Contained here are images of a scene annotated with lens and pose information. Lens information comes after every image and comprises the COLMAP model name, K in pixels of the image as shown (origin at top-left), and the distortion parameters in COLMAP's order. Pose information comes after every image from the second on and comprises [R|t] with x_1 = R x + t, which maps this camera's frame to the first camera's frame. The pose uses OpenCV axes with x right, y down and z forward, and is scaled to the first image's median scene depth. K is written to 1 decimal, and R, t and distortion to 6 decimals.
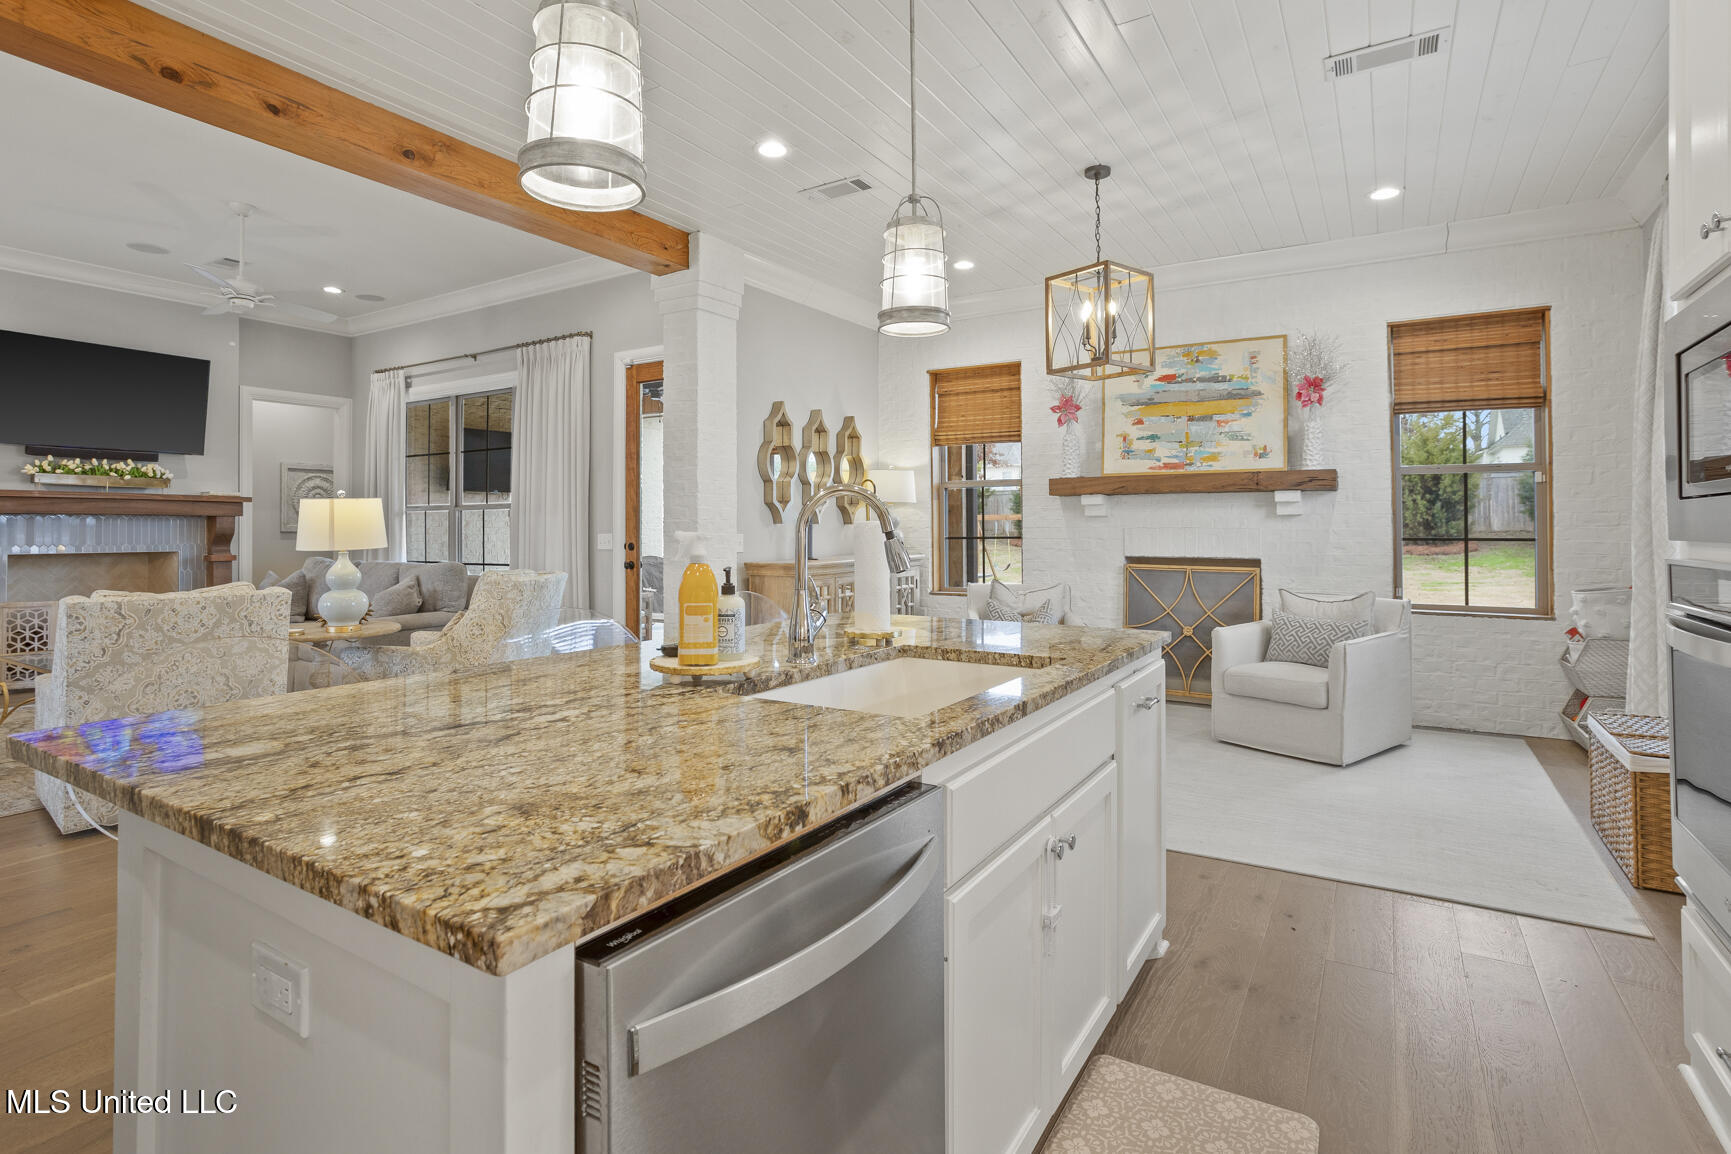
lens RADIAL K [[854.3, 0, 866.3], [0, 854.3, 540.8], [0, 0, 1]] dist [-0.050310, 0.023335]
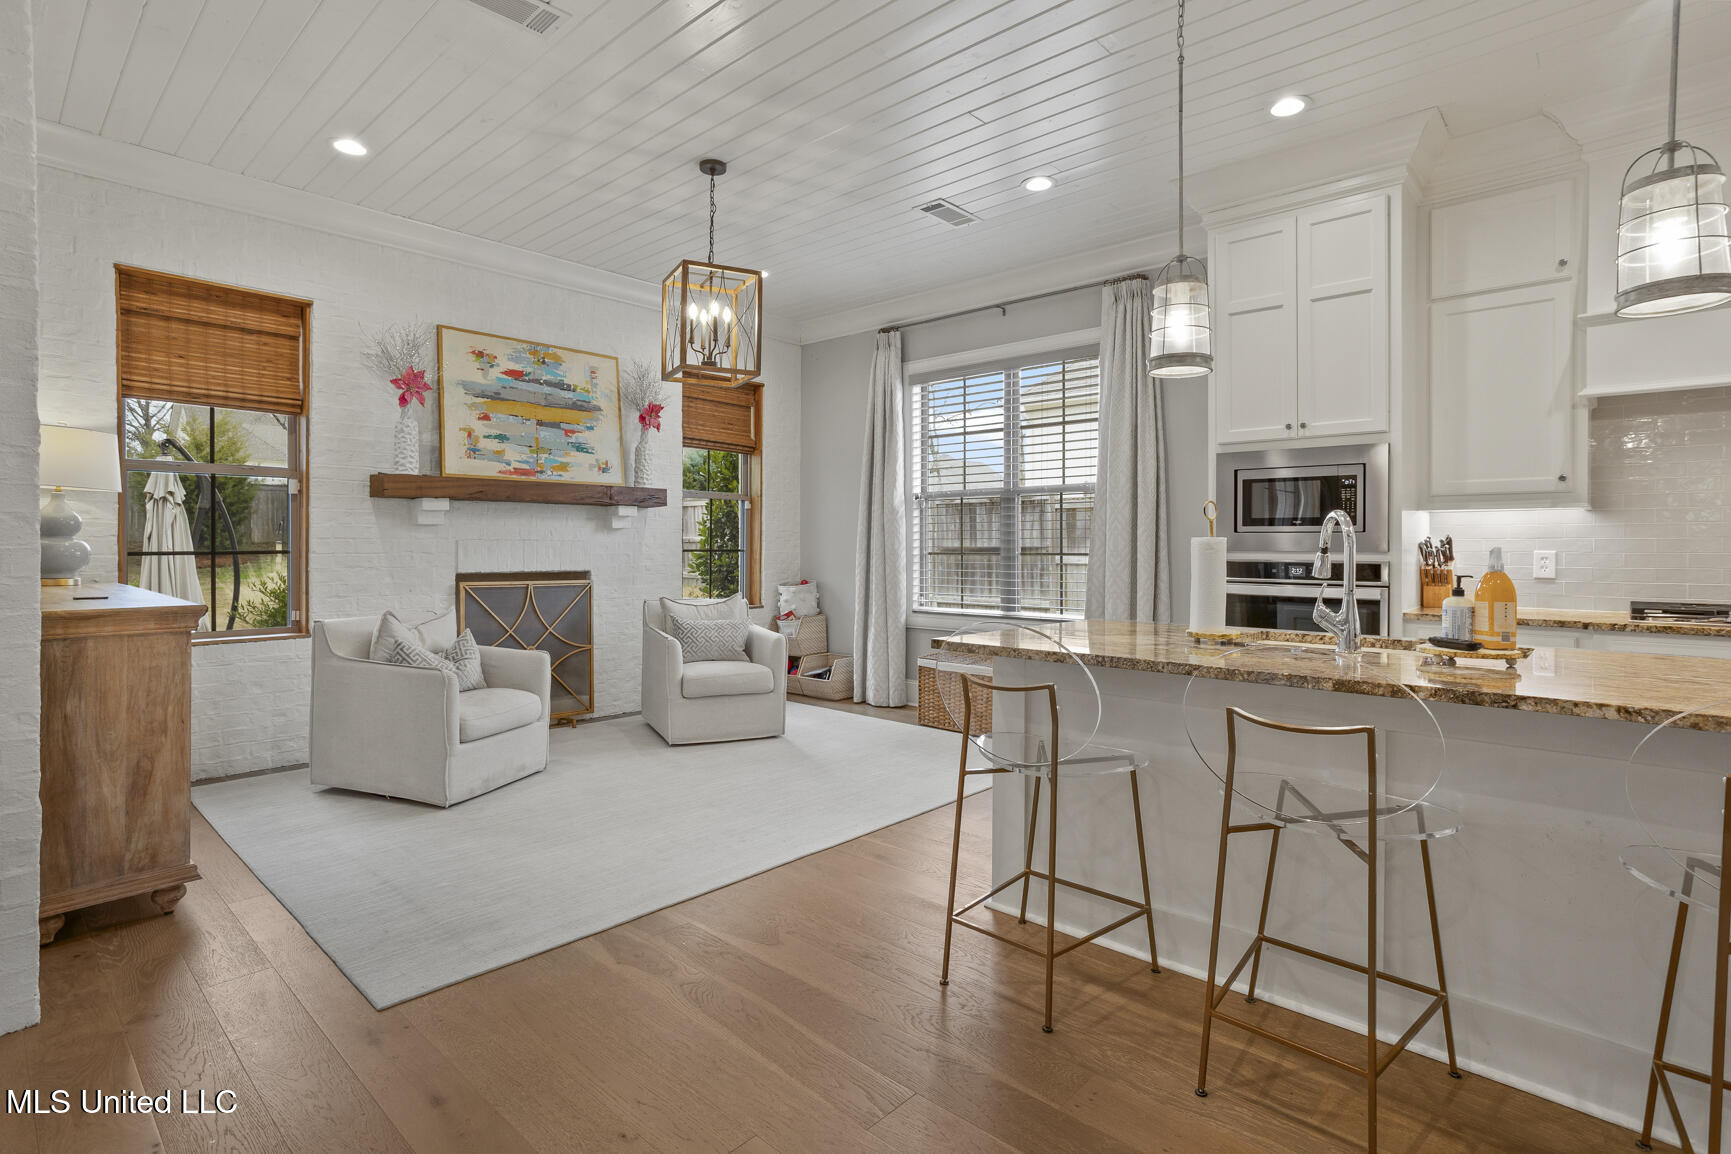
lens RADIAL K [[854.3, 0, 866.3], [0, 854.3, 540.8], [0, 0, 1]] dist [-0.050310, 0.023335]
pose [[0.186734, 0.004728, 0.982399, -0.456771], [0.006746, 0.999959, -0.006095, -0.006419], [-0.982387, 0.007765, 0.186695, 0.466570]]
